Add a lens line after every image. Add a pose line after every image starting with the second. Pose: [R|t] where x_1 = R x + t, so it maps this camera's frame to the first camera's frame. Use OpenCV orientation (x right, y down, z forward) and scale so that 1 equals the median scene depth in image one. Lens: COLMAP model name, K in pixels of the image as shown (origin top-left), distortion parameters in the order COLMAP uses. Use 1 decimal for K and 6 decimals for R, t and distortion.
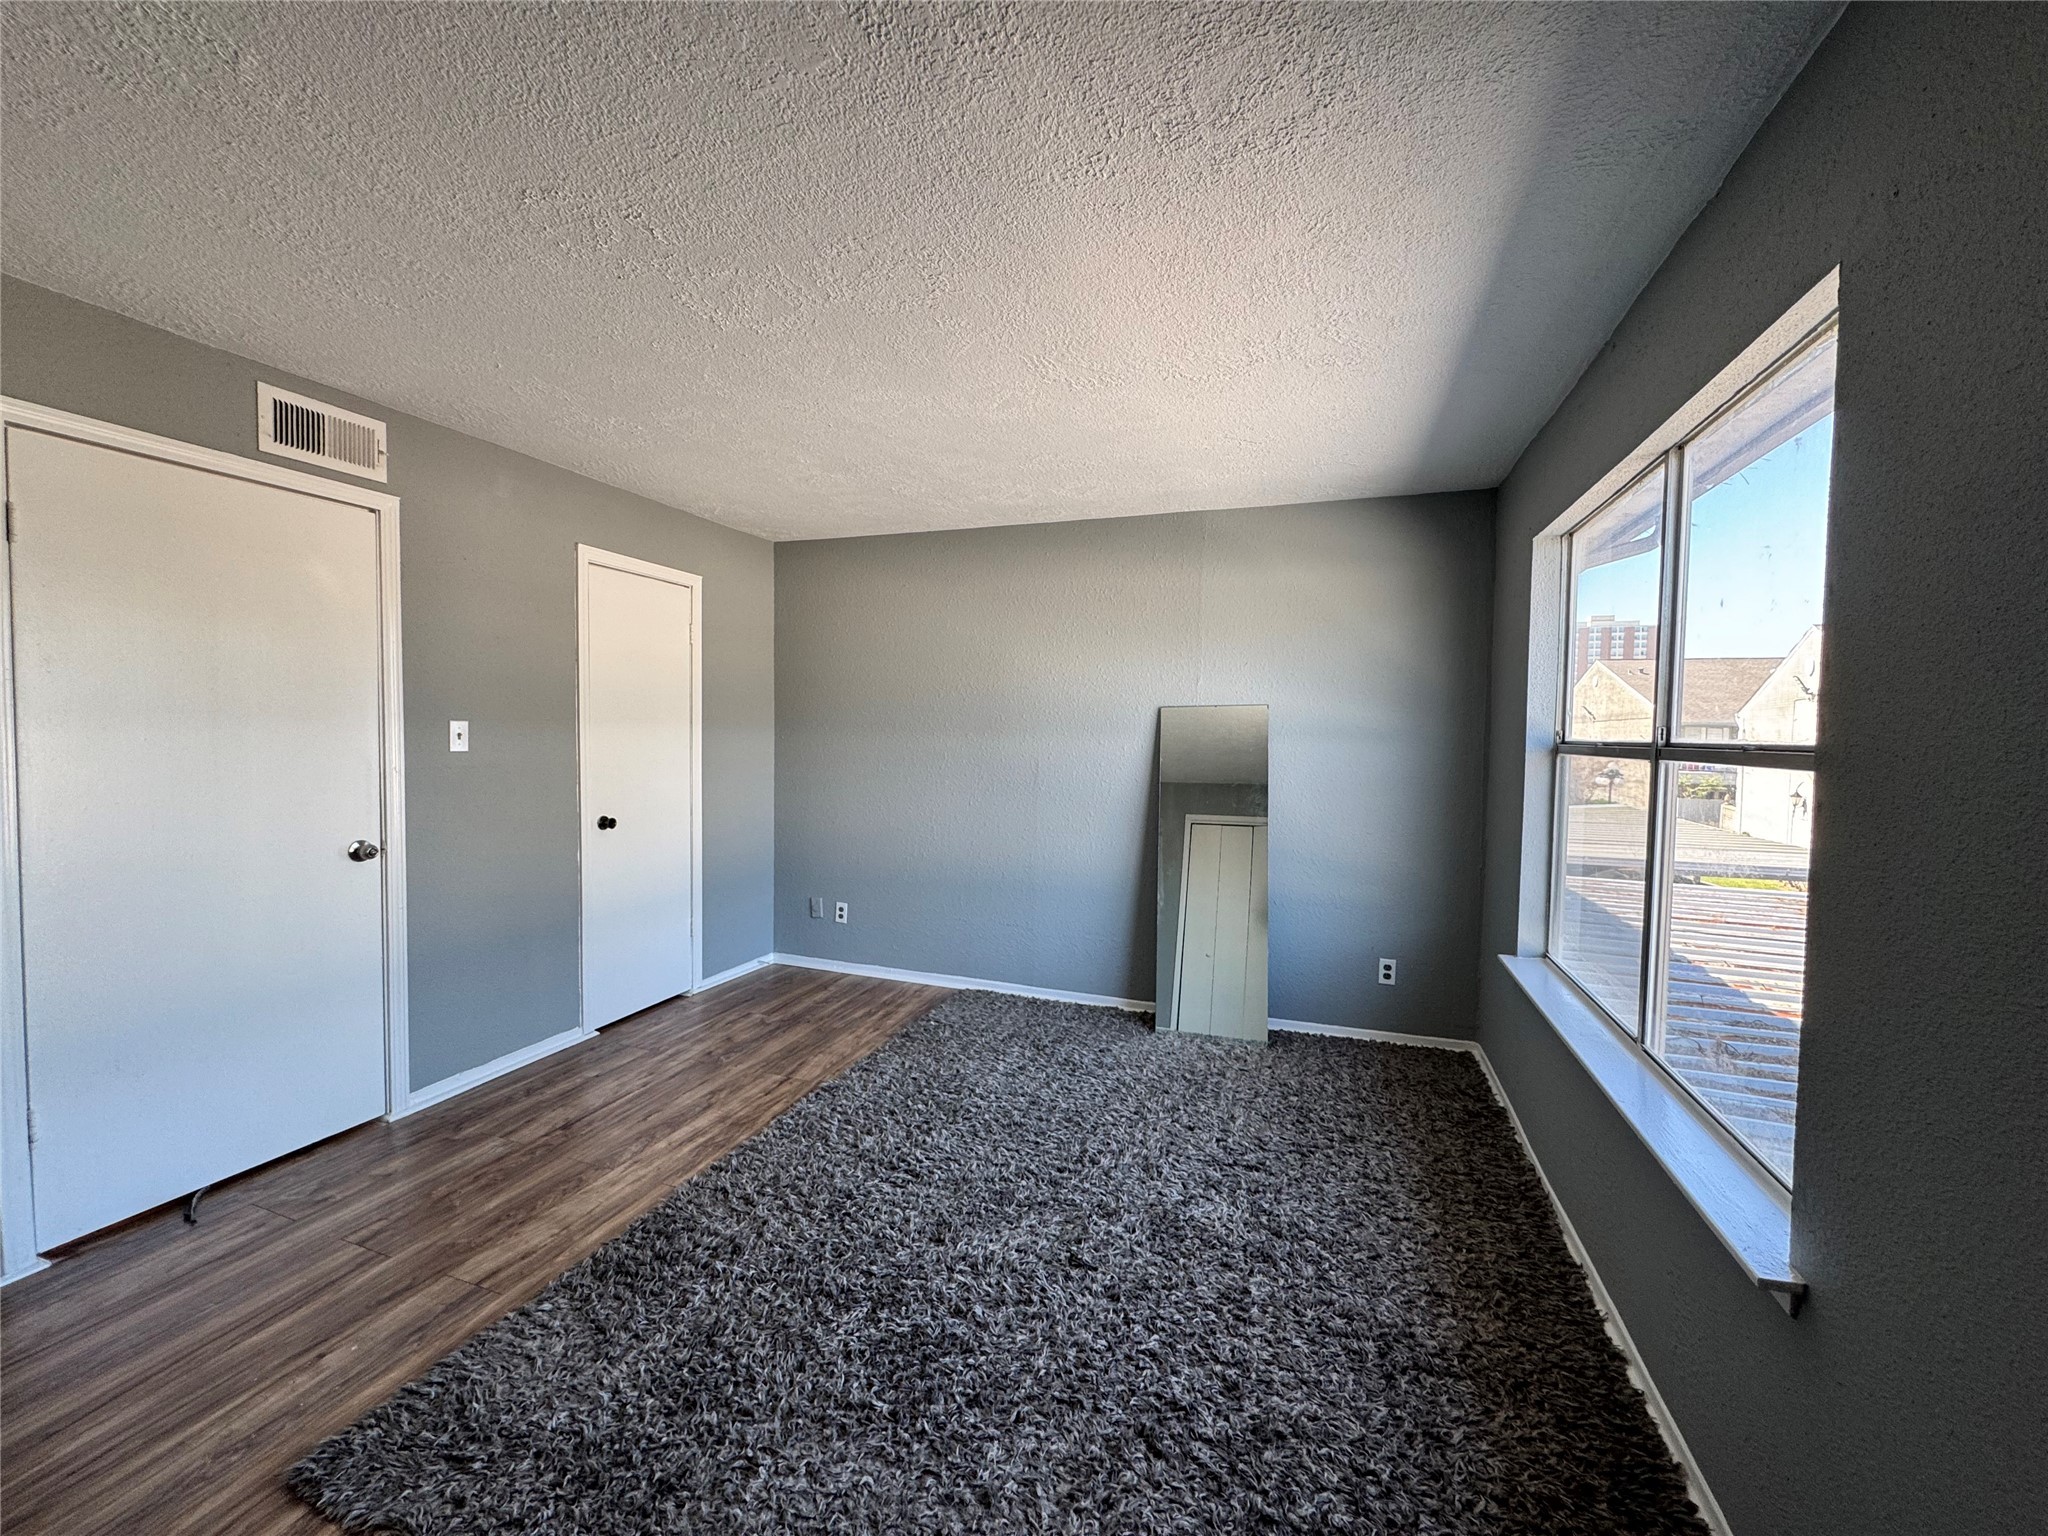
lens RADIAL K [[822.5, 0, 1022.9], [0, 822.5, 766.6], [0, 0, 1]] dist [-0.000394, 0.000022]
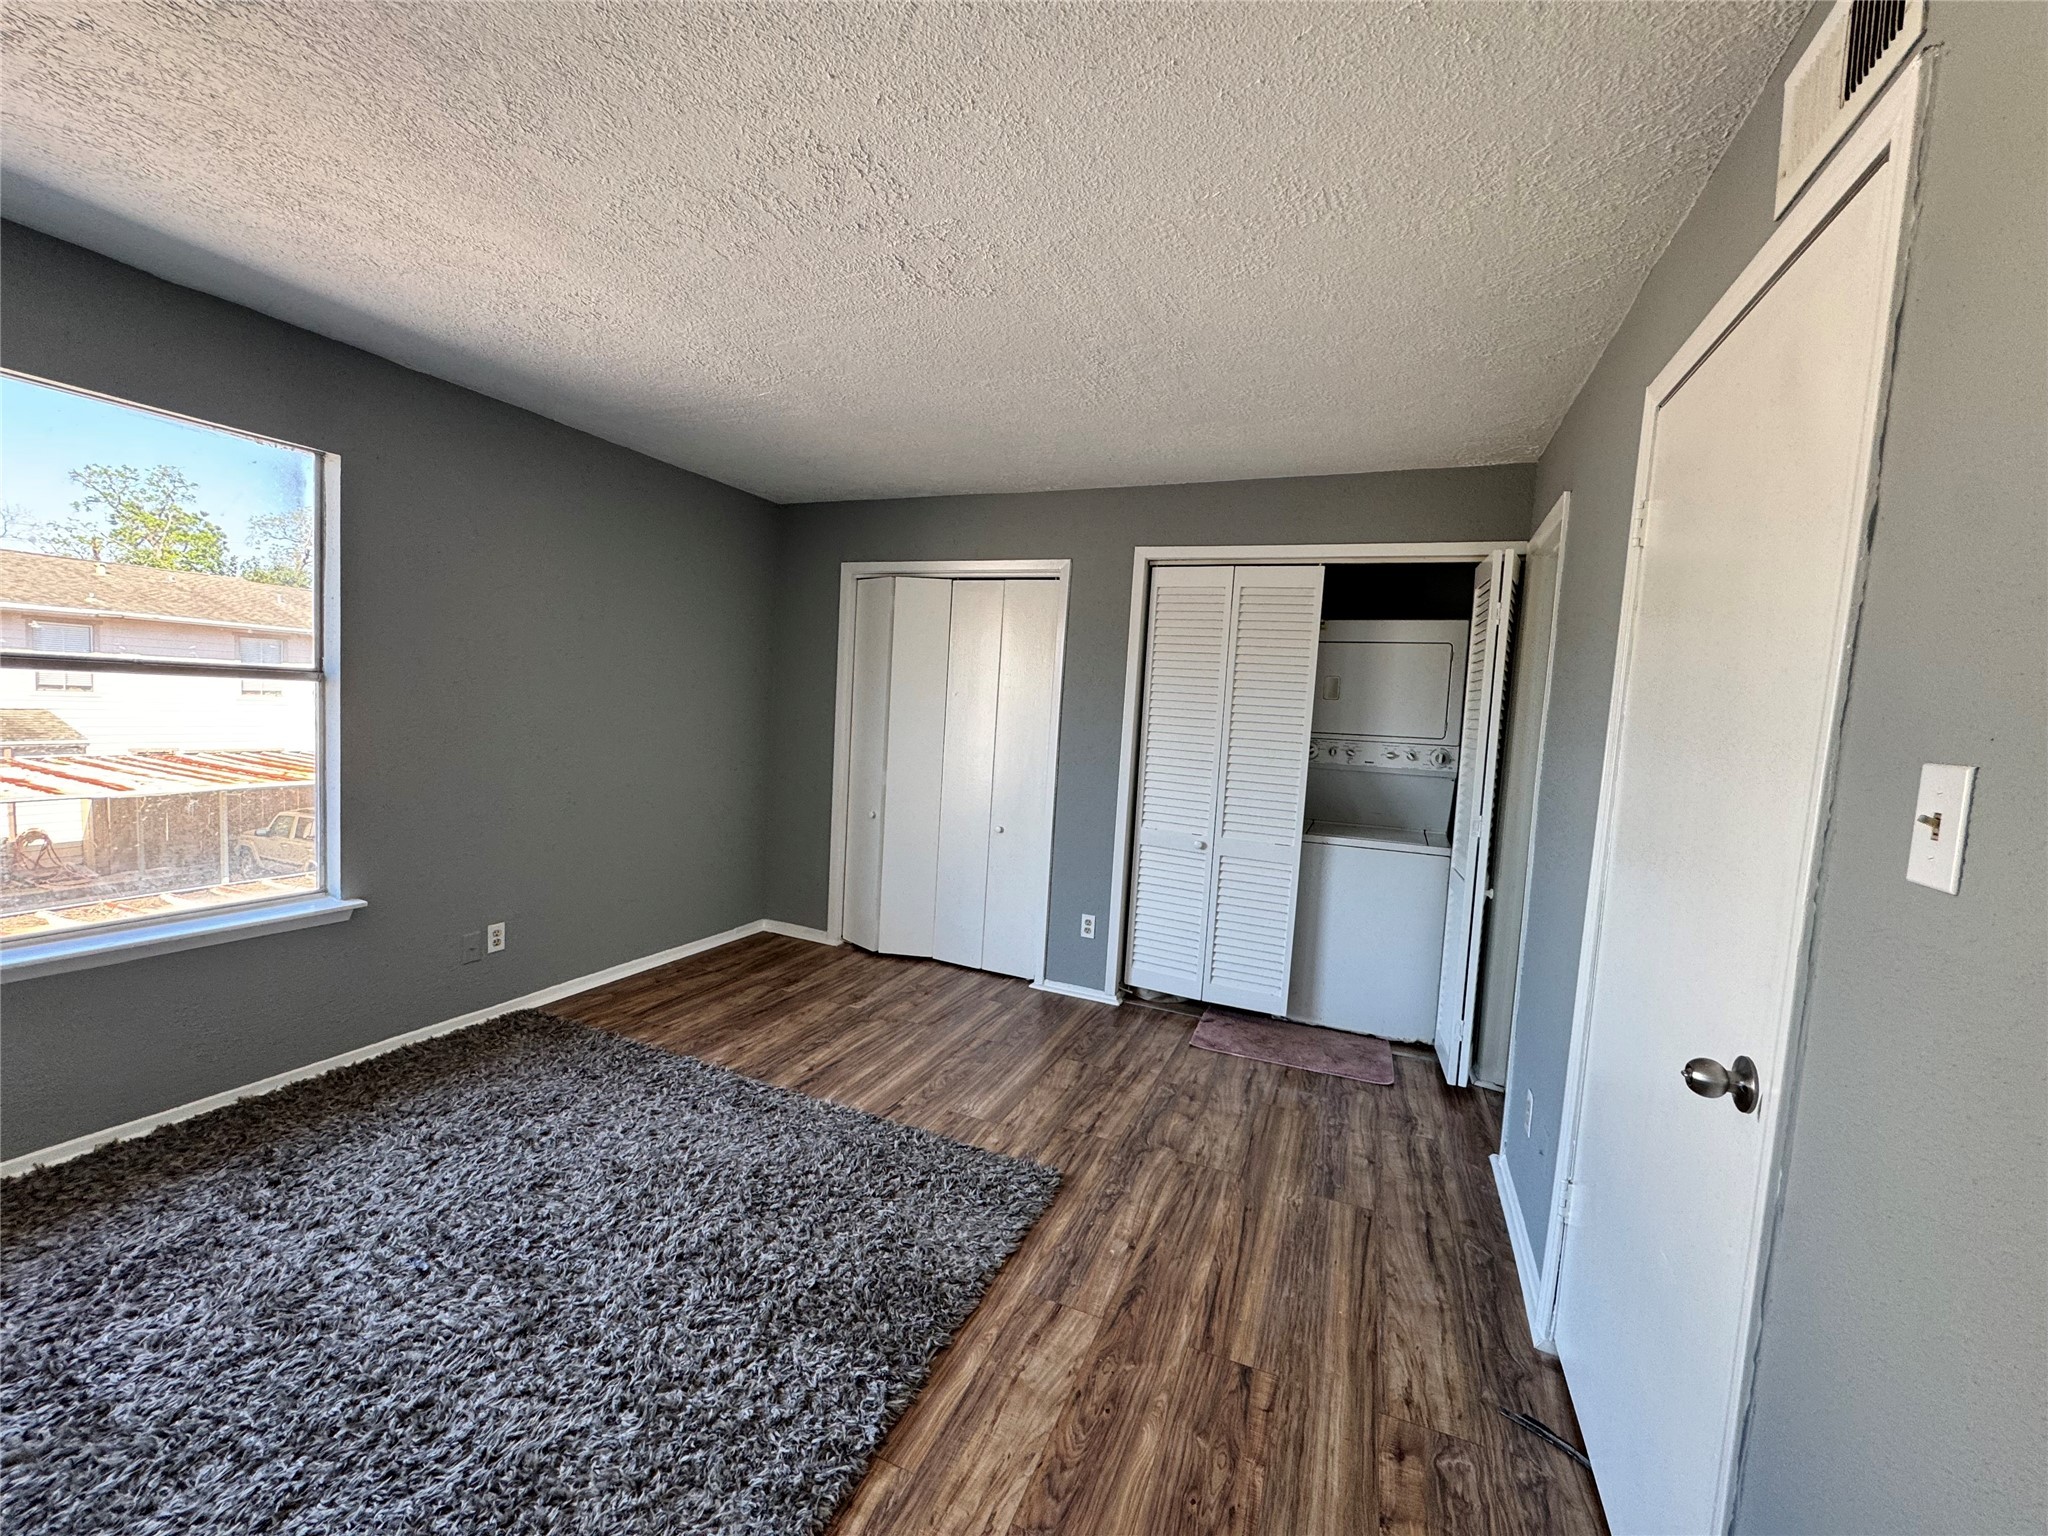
lens RADIAL K [[822.5, 0, 1022.9], [0, 822.5, 766.6], [0, 0, 1]] dist [-0.000394, 0.000022]
pose [[-0.995312, -0.079004, 0.055792, -0.598223], [-0.071906, 0.990233, 0.119449, -0.092377], [-0.064685, 0.114877, -0.991271, 1.793159]]
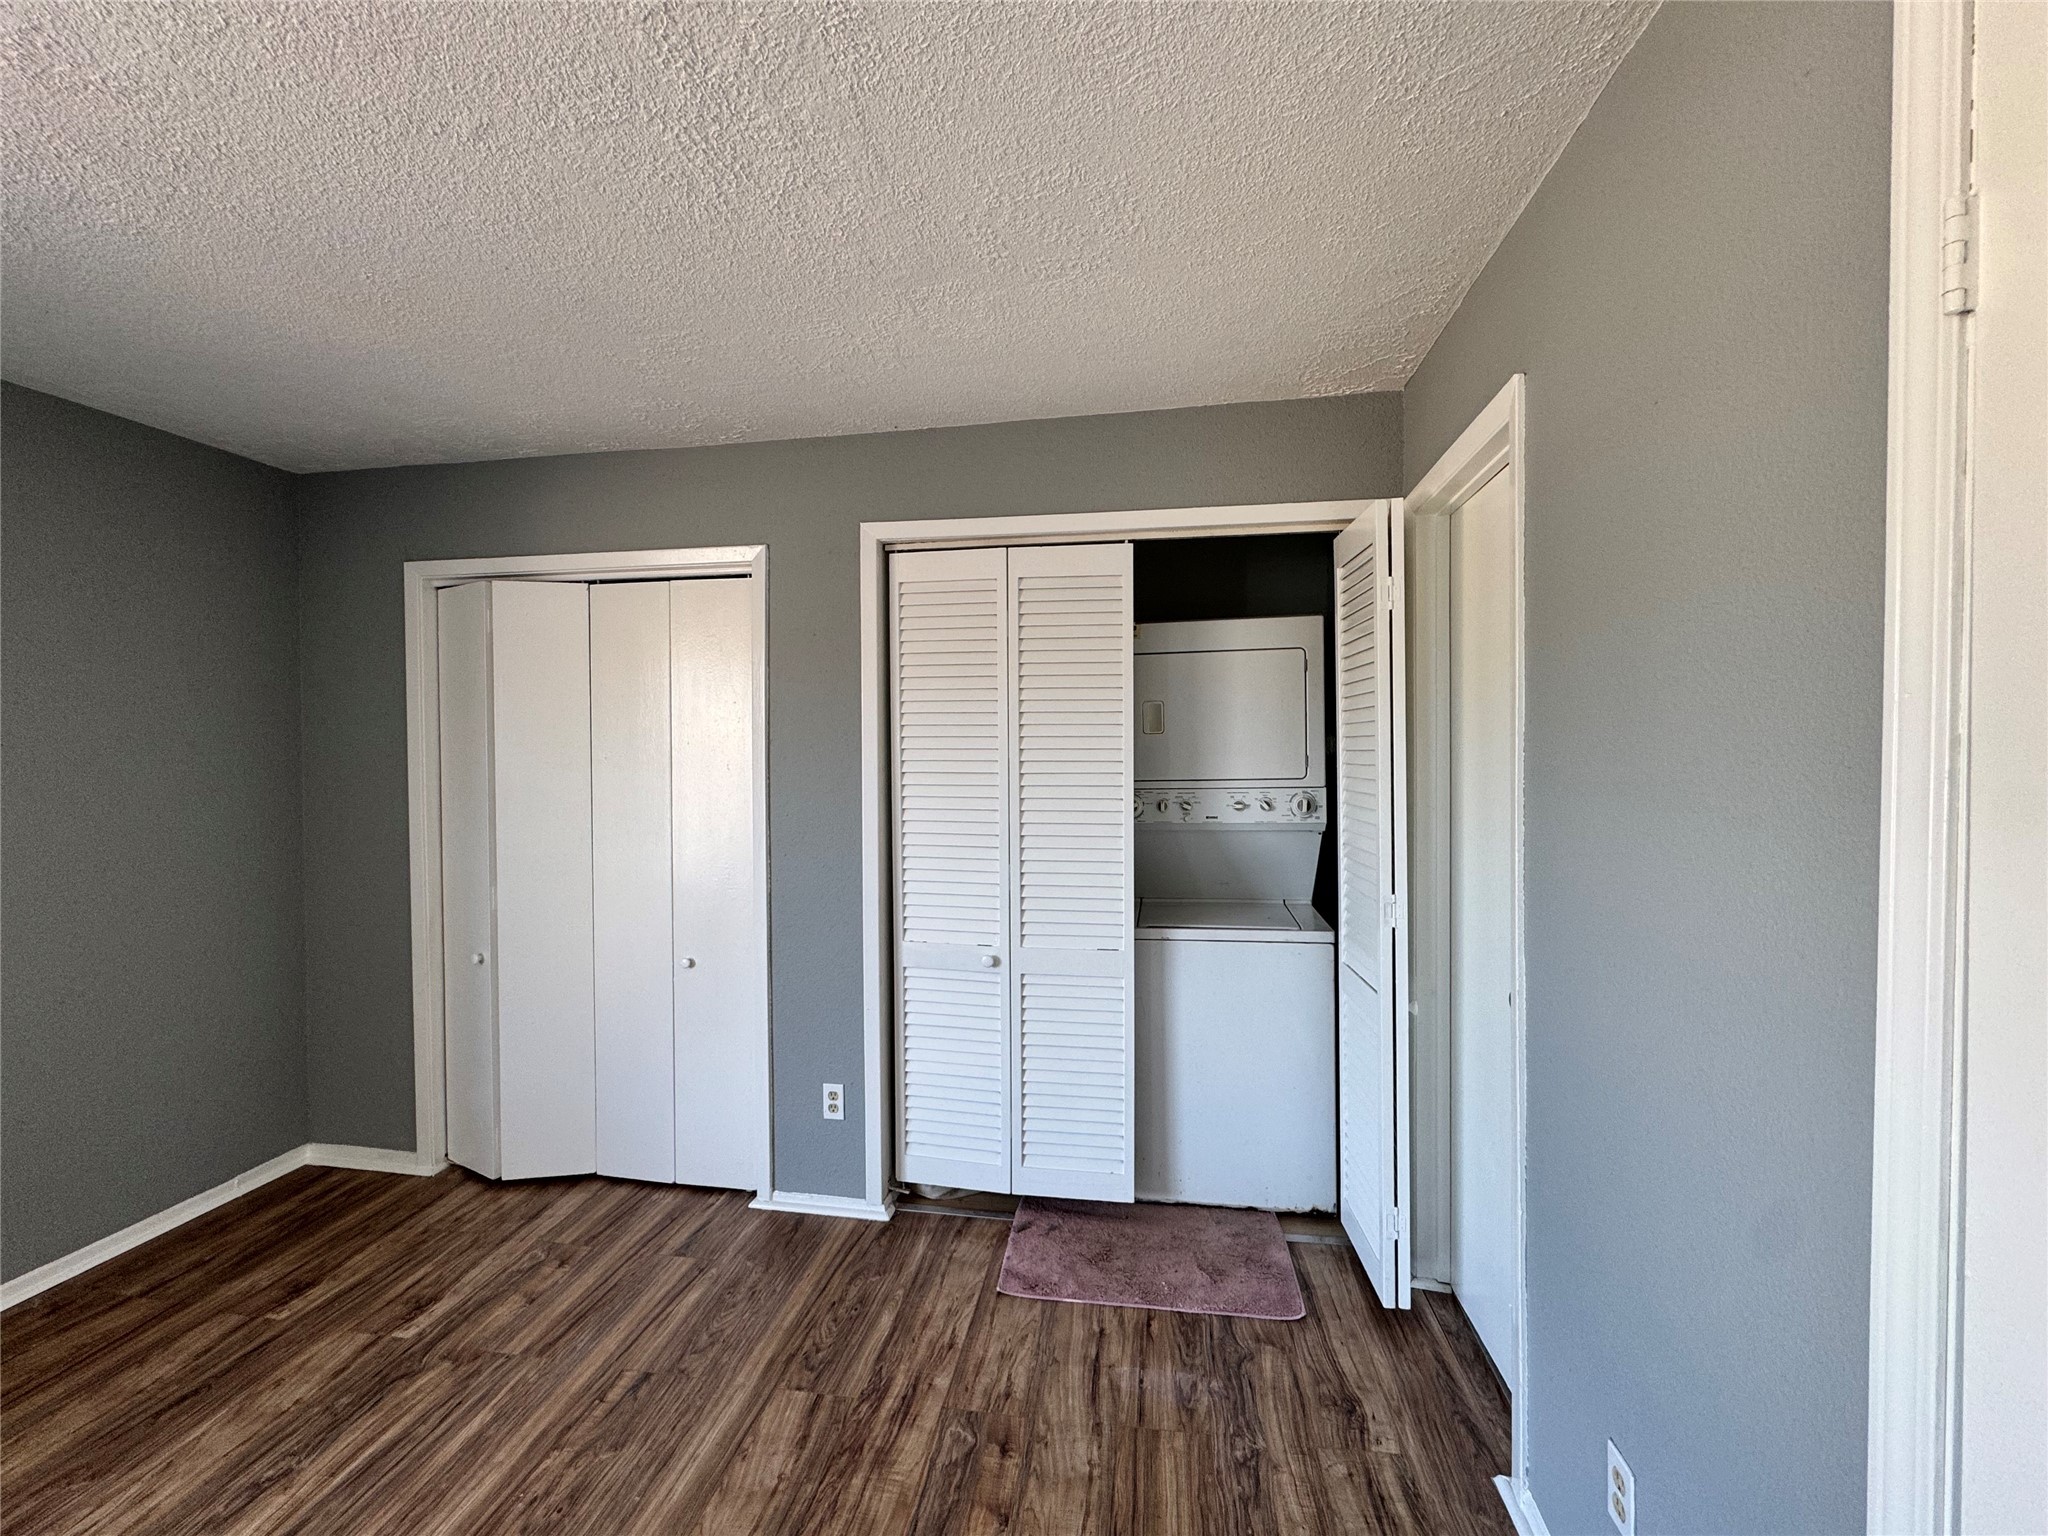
lens RADIAL K [[822.5, 0, 1022.9], [0, 822.5, 766.6], [0, 0, 1]] dist [-0.000394, 0.000022]
pose [[-0.983346, -0.008034, -0.181566, -0.714950], [-0.018311, 0.998318, 0.055001, -0.086981], [0.180819, 0.057410, -0.981839, 1.216869]]
